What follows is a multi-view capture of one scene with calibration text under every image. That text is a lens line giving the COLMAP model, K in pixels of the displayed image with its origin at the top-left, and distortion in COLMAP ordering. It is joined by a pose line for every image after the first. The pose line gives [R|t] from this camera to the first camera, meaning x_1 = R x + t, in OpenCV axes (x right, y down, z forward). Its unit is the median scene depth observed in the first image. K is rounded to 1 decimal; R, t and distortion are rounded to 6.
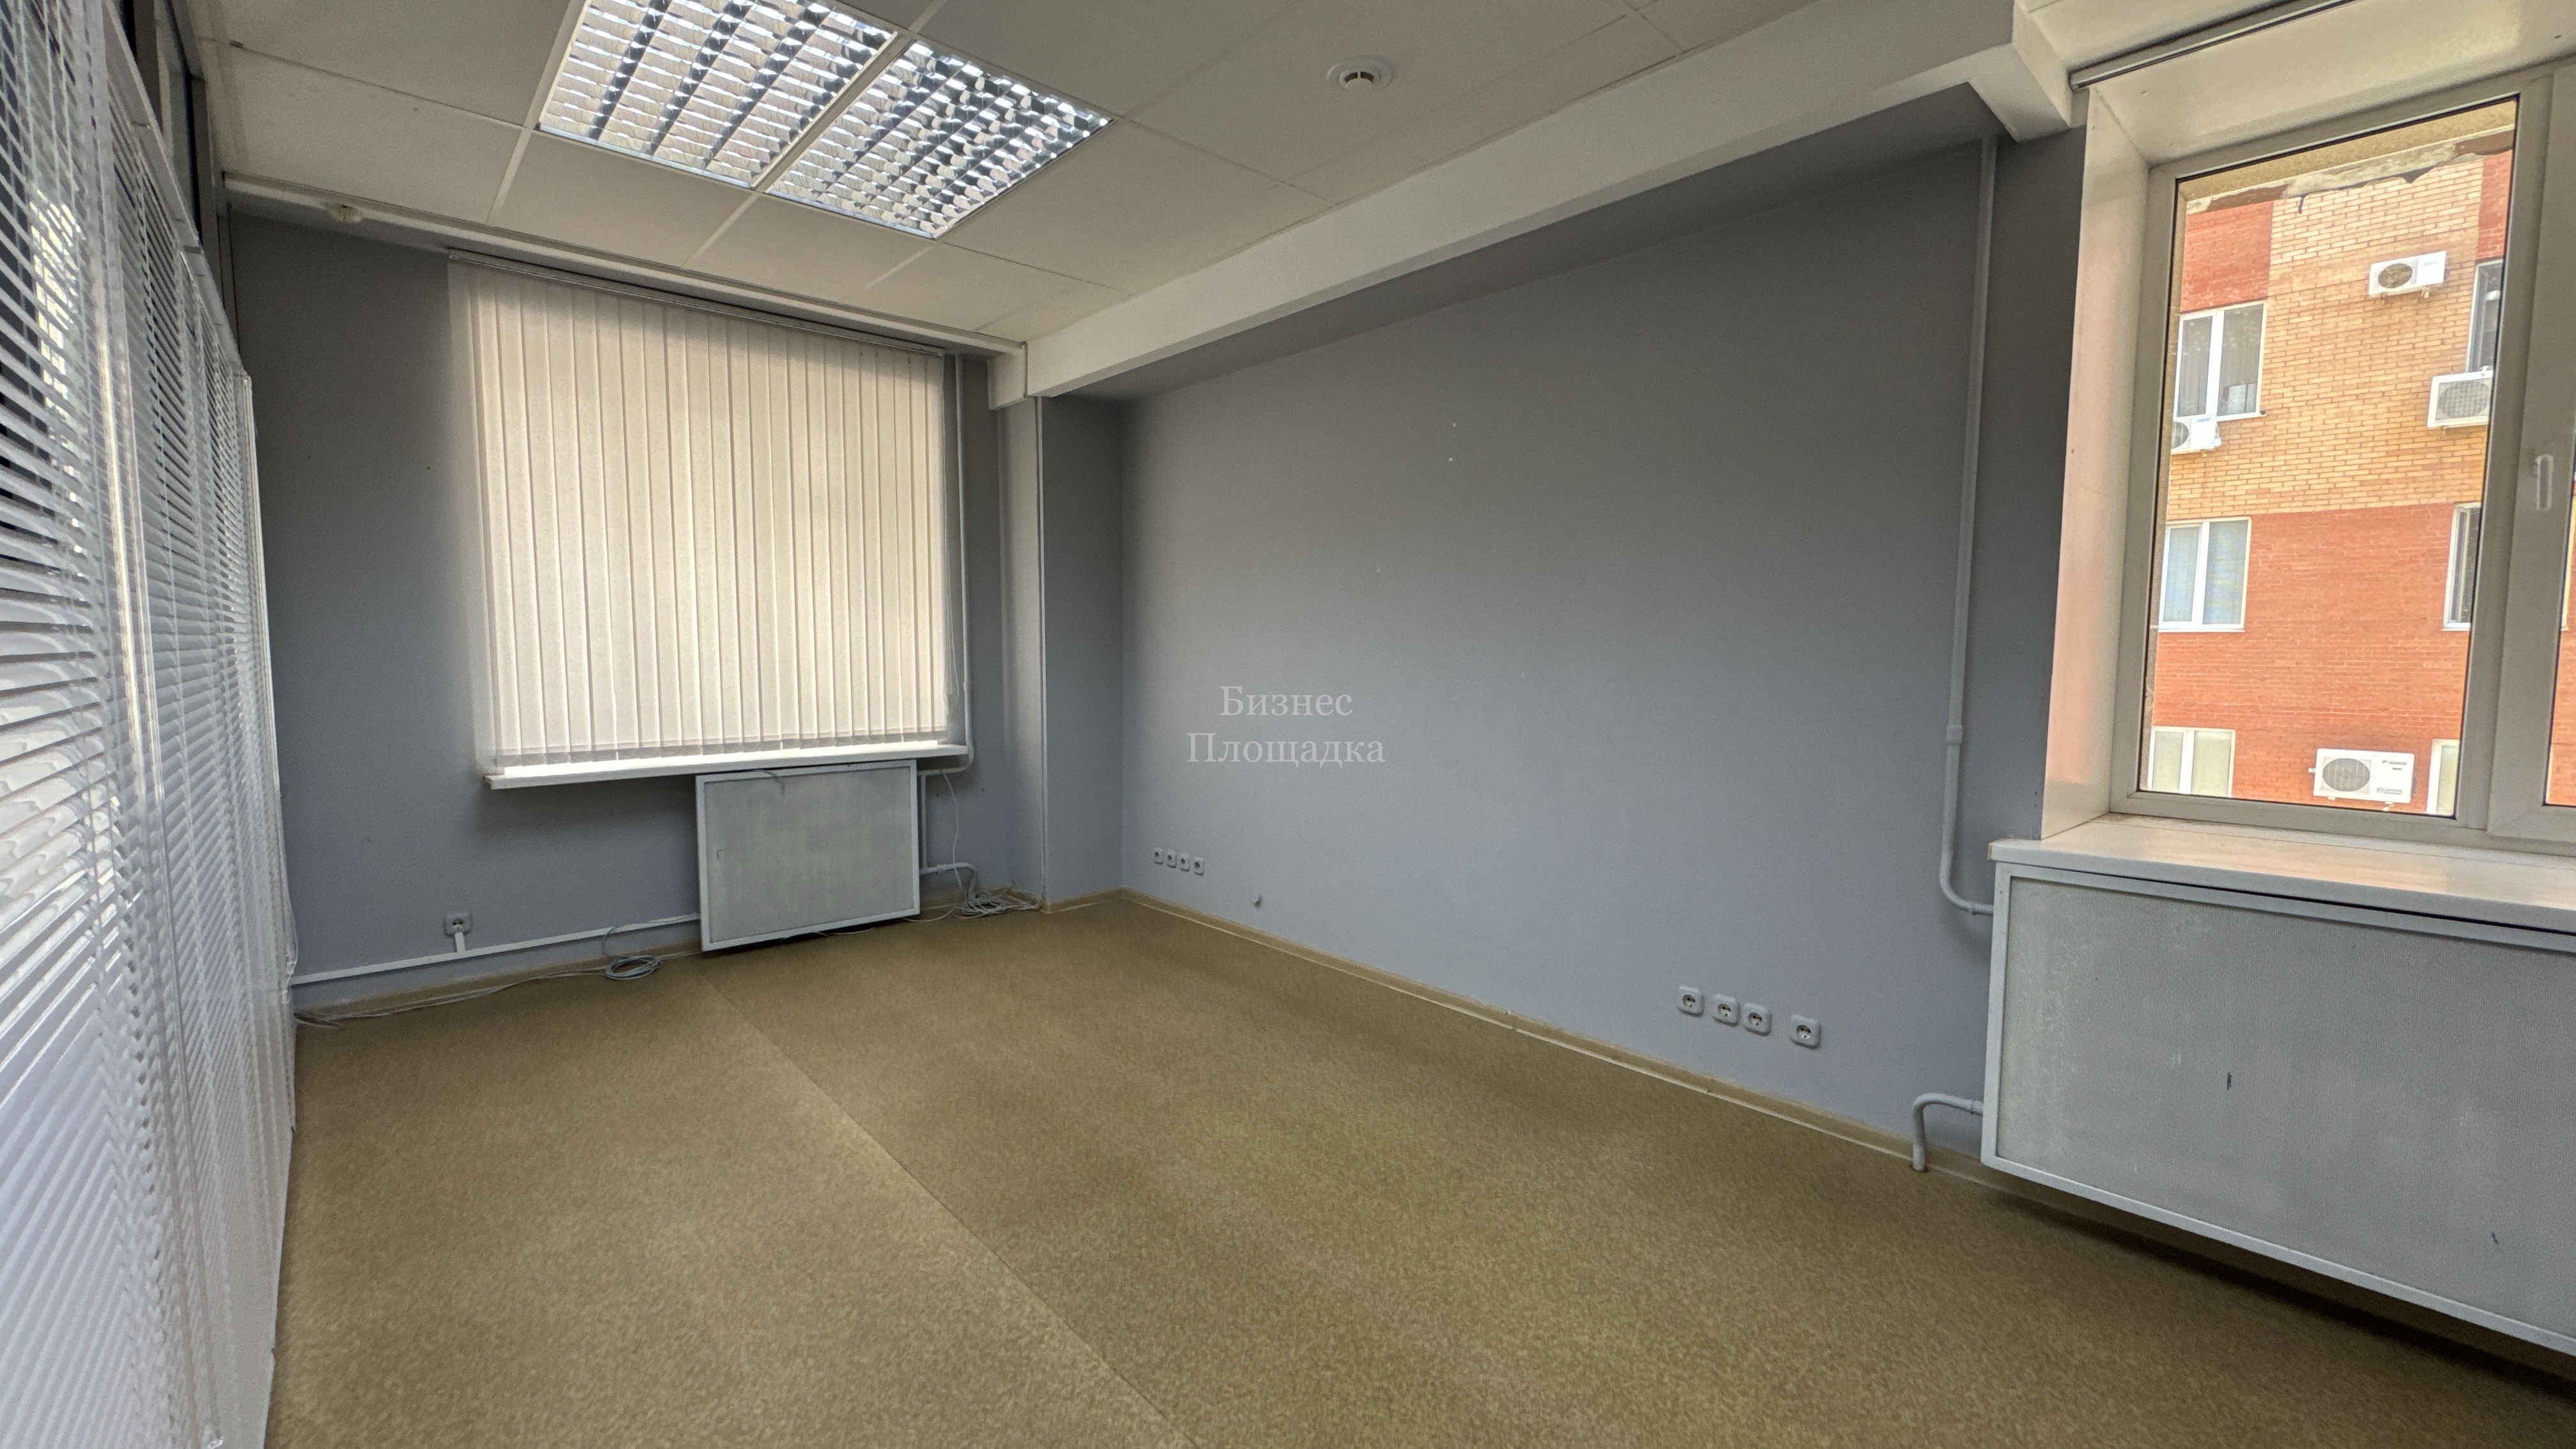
lens RADIAL K [[1026.8, 0, 1291.9], [0, 1026.8, 713.0], [0, 0, 1]] dist [-0.002608, -0.000308]
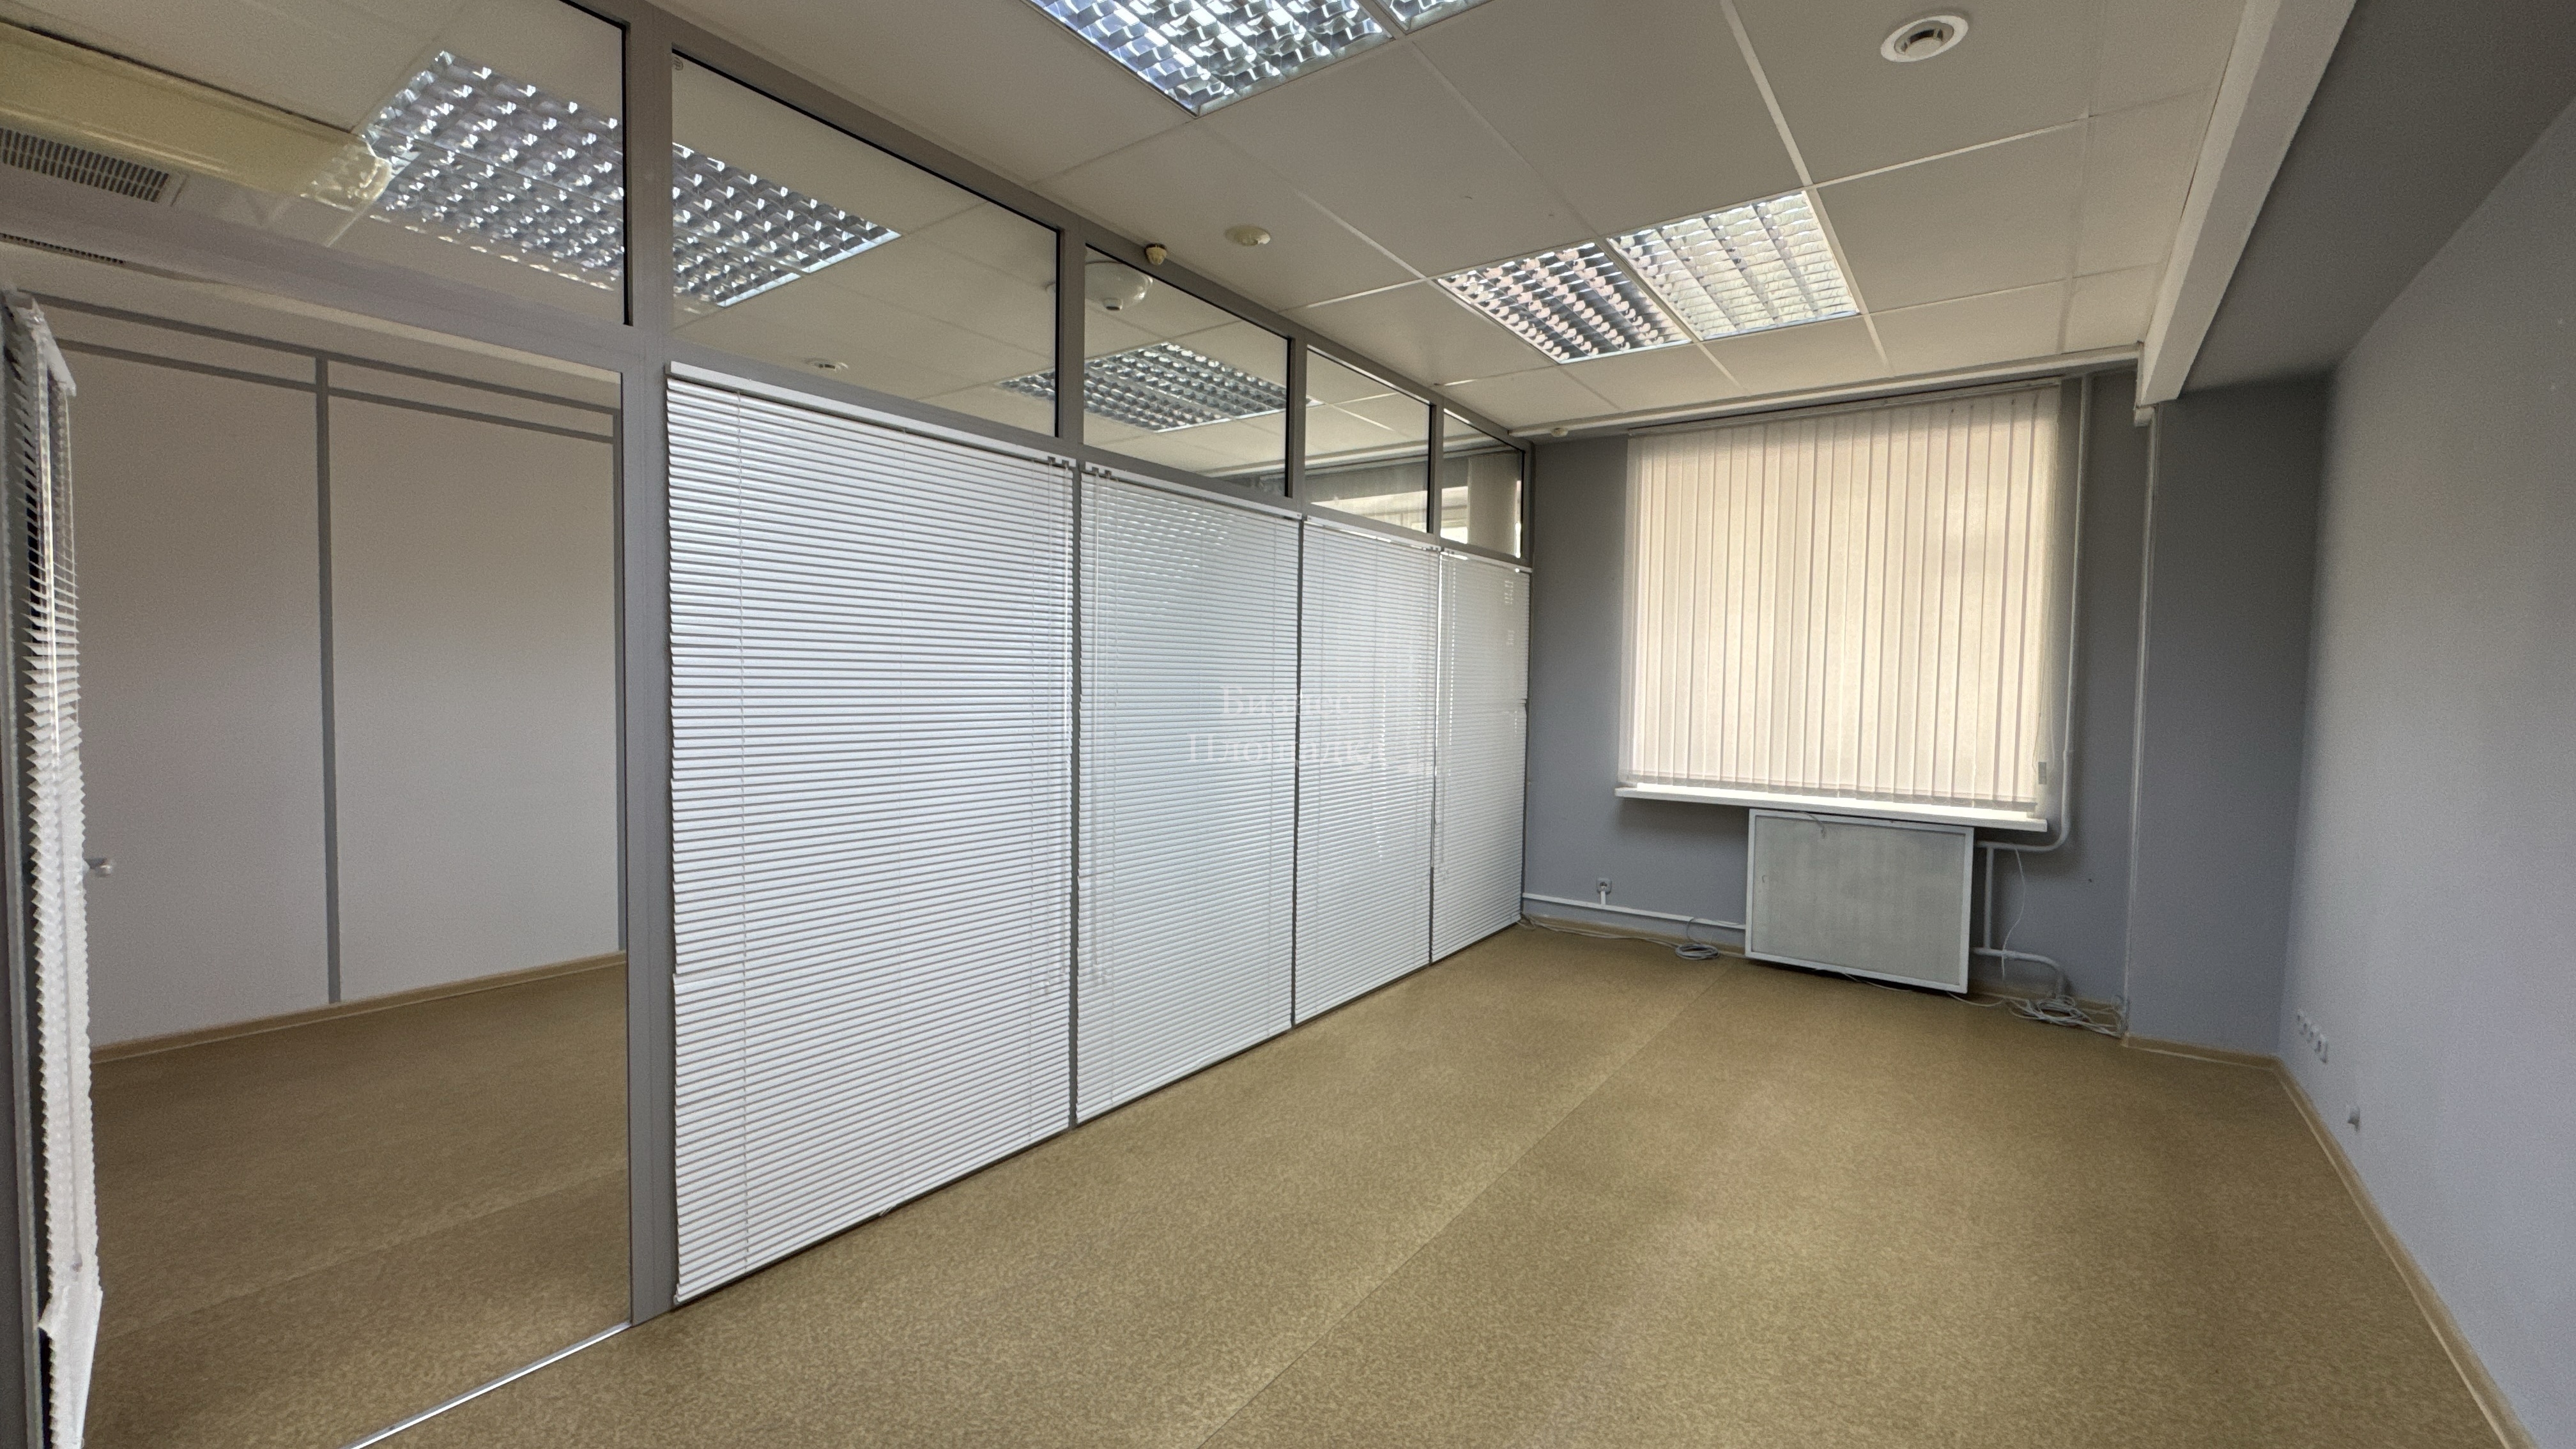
lens RADIAL K [[1026.6, 0, 1294.5], [0, 1026.6, 718.8], [0, 0, 1]] dist [-0.000654, -0.000087]
pose [[0.201344, 0.040264, -0.978693, 0.490435], [-0.084361, 0.996155, 0.023628, -0.027439], [0.975881, 0.077806, 0.203967, 0.231889]]
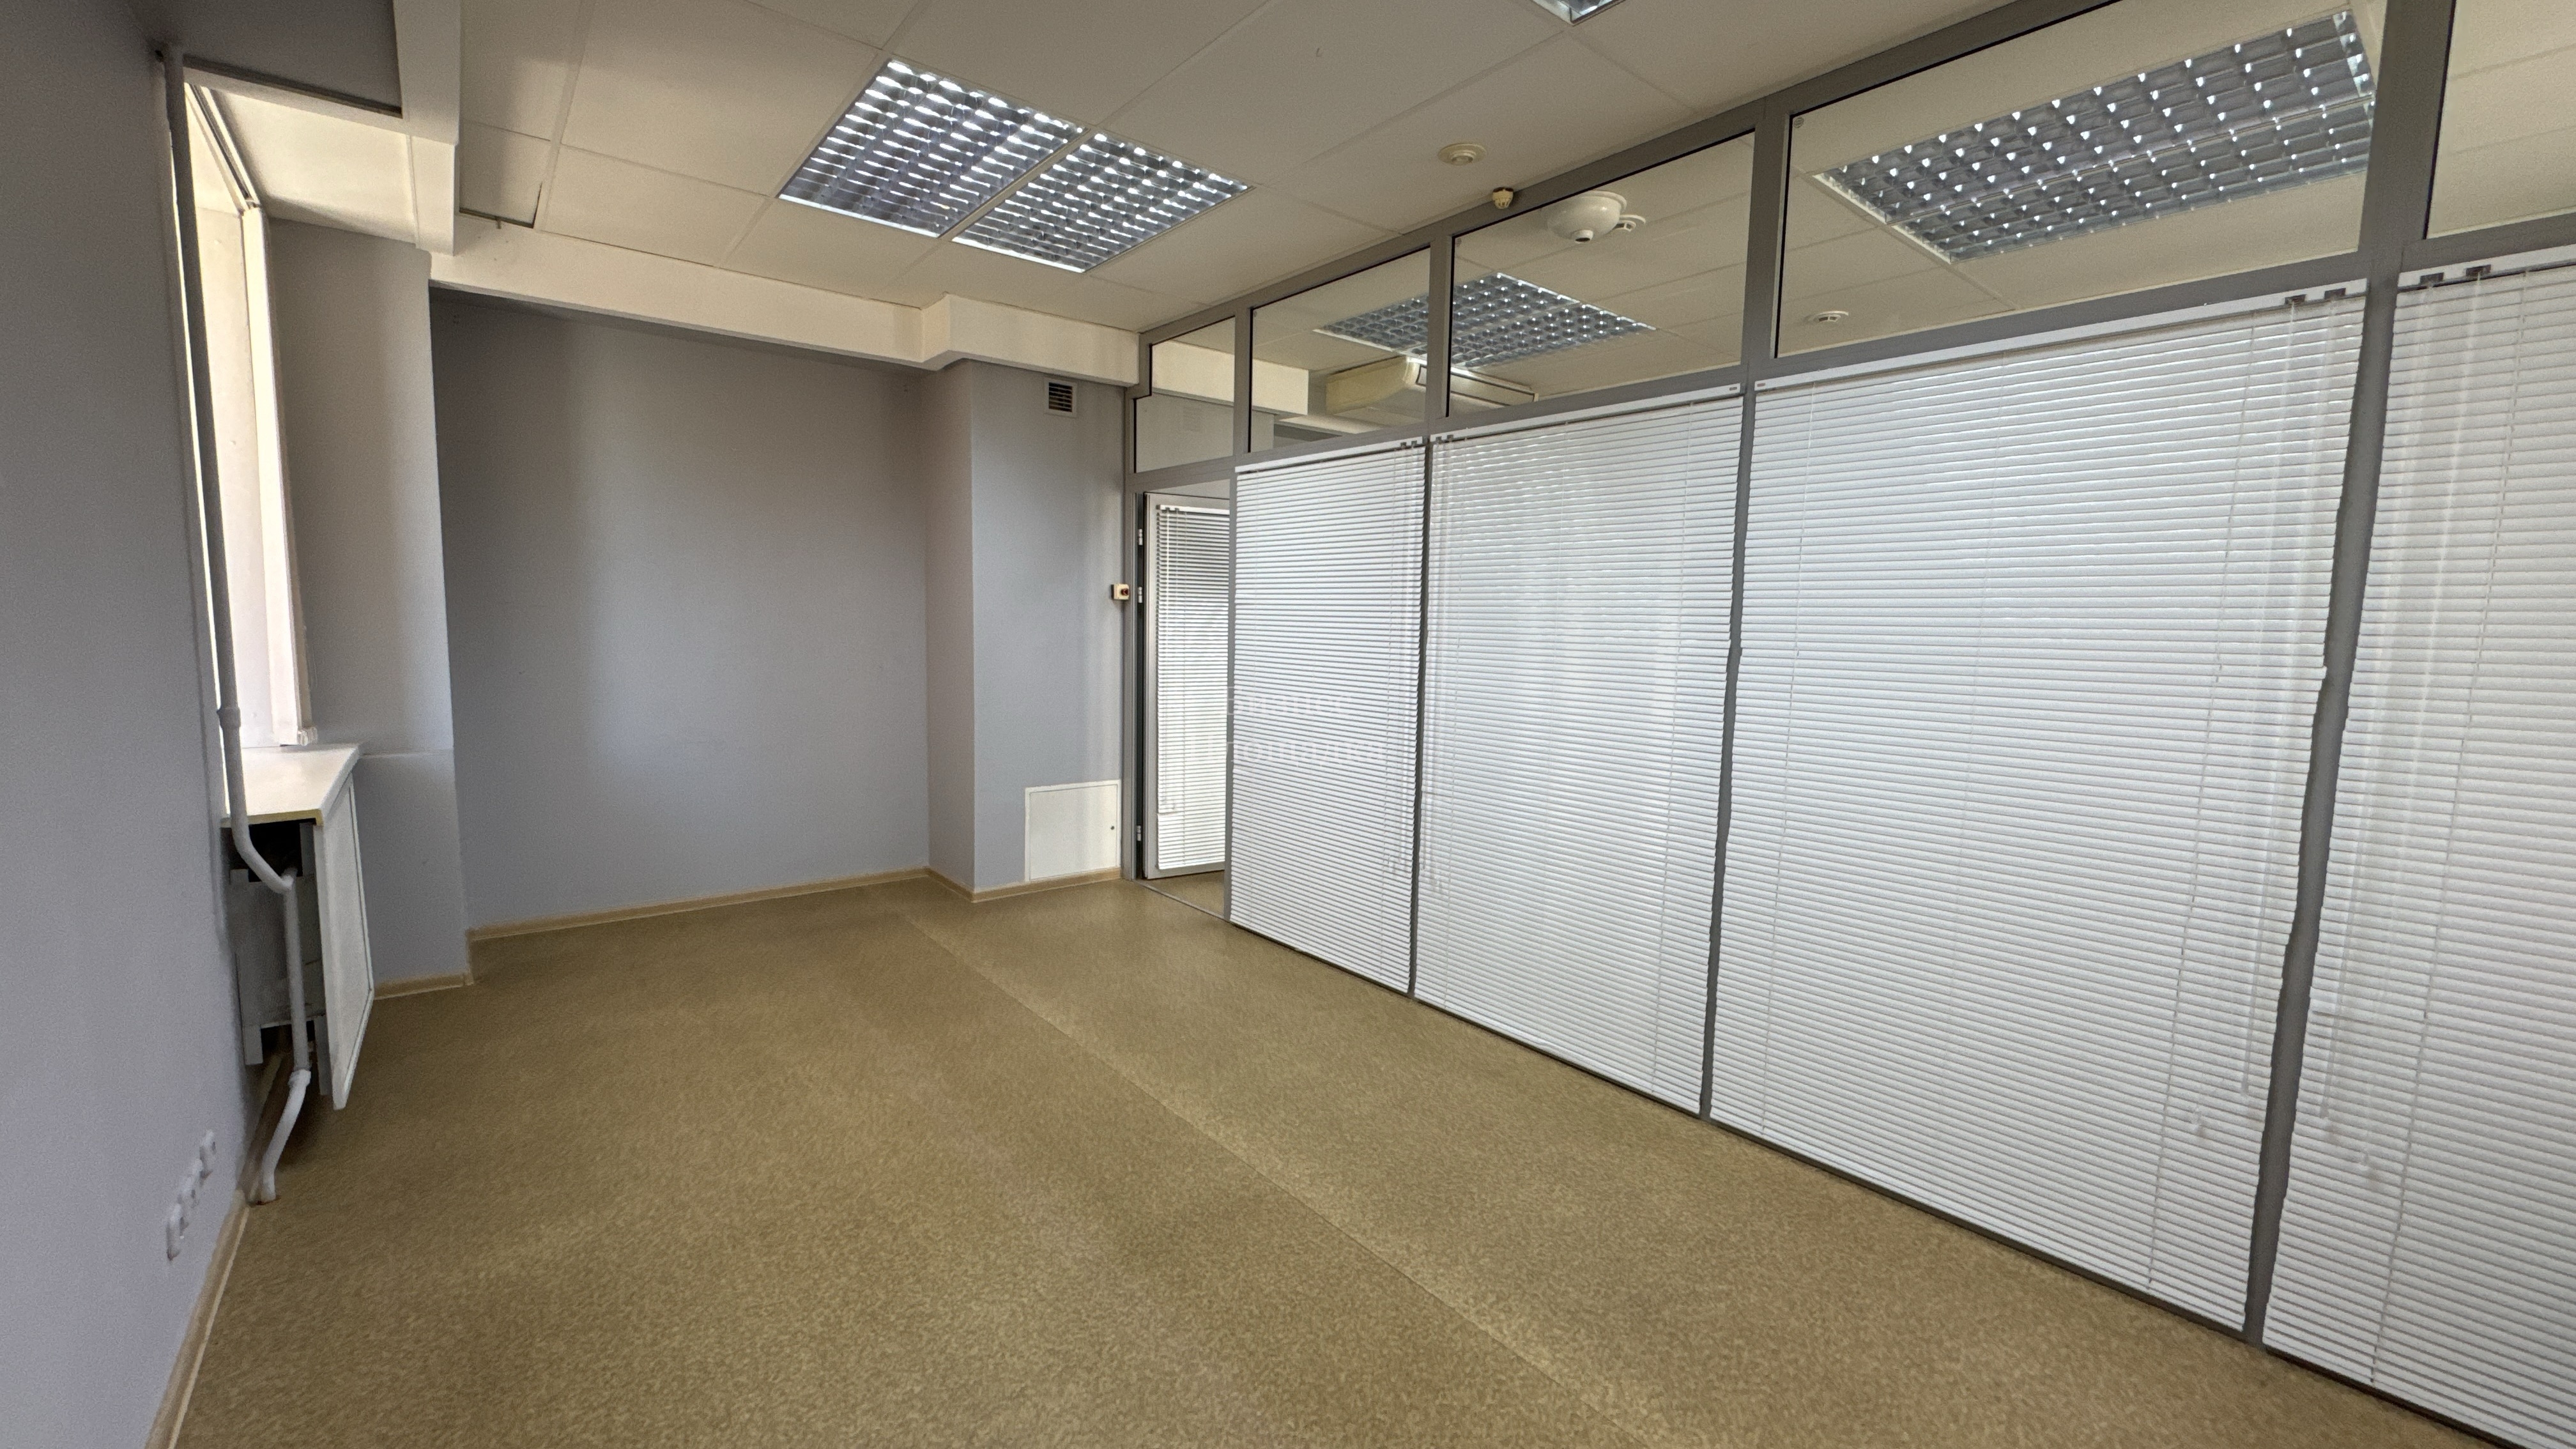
lens RADIAL K [[1026.6, 0, 1294.5], [0, 1026.6, 718.8], [0, 0, 1]] dist [-0.000654, -0.000087]
pose [[-0.998130, -0.029124, 0.053746, -0.202730], [-0.019898, 0.986122, 0.164823, -0.086218], [-0.057800, 0.163445, -0.984858, 1.103681]]
